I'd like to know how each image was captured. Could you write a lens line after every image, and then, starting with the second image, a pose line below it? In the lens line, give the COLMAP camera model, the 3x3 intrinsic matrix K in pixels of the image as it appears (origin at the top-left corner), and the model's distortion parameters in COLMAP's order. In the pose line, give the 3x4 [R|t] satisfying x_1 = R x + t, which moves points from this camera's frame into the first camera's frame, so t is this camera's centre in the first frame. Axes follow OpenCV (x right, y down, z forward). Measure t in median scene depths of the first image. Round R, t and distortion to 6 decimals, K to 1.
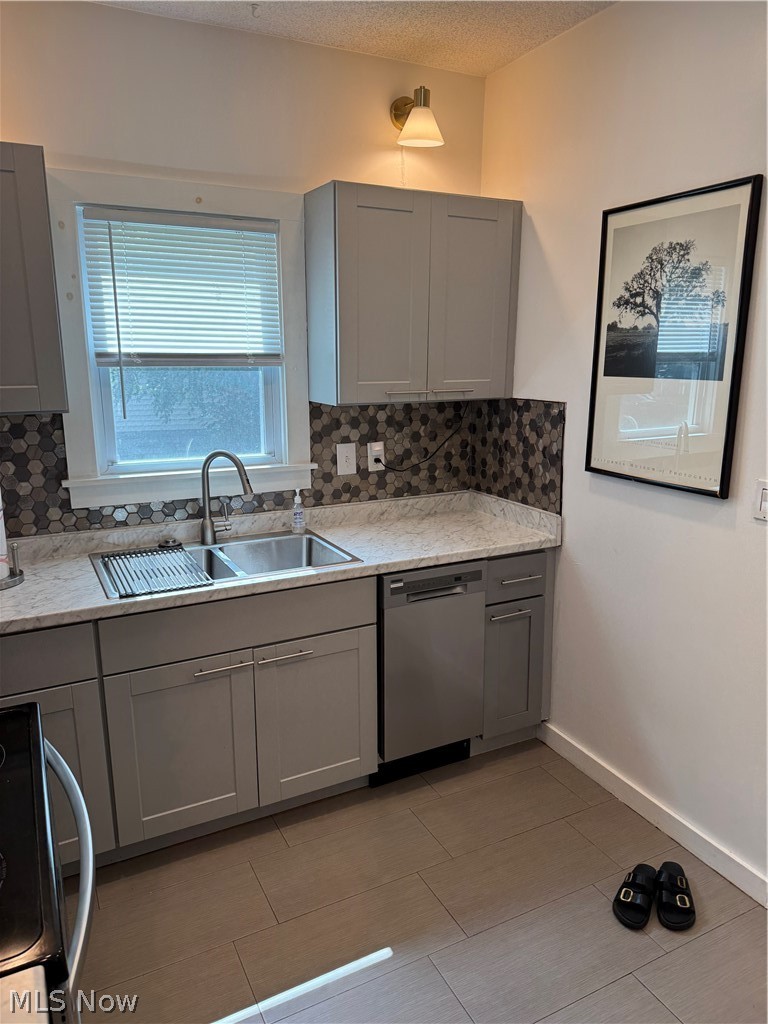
lens RADIAL K [[719.1, 0, 384.0], [0, 719.1, 512.0], [0, 0, 1]] dist [0.003296, 0.000639]
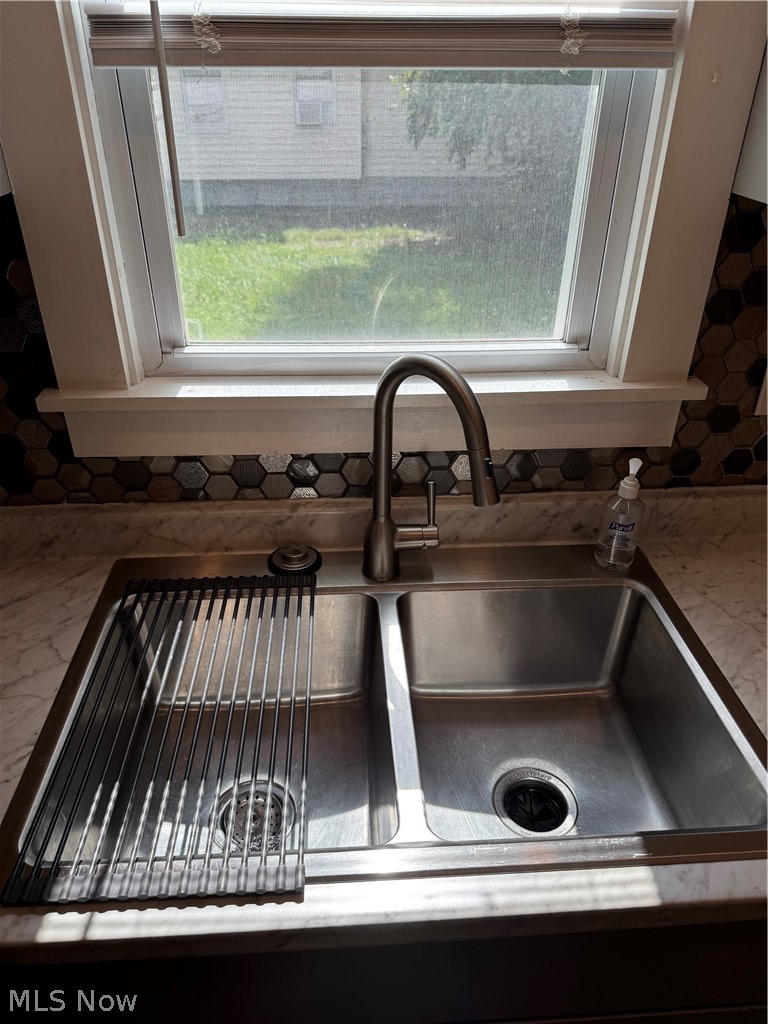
lens RADIAL K [[714.8, 0, 371.5], [0, 714.8, 512.1], [0, 0, 1]] dist [0.135086, -0.116868]
pose [[0.911962, 0.210776, -0.351993, -0.112345], [-0.087546, 0.938158, 0.334956, -0.125988], [0.400825, -0.274652, 0.874017, 0.651779]]
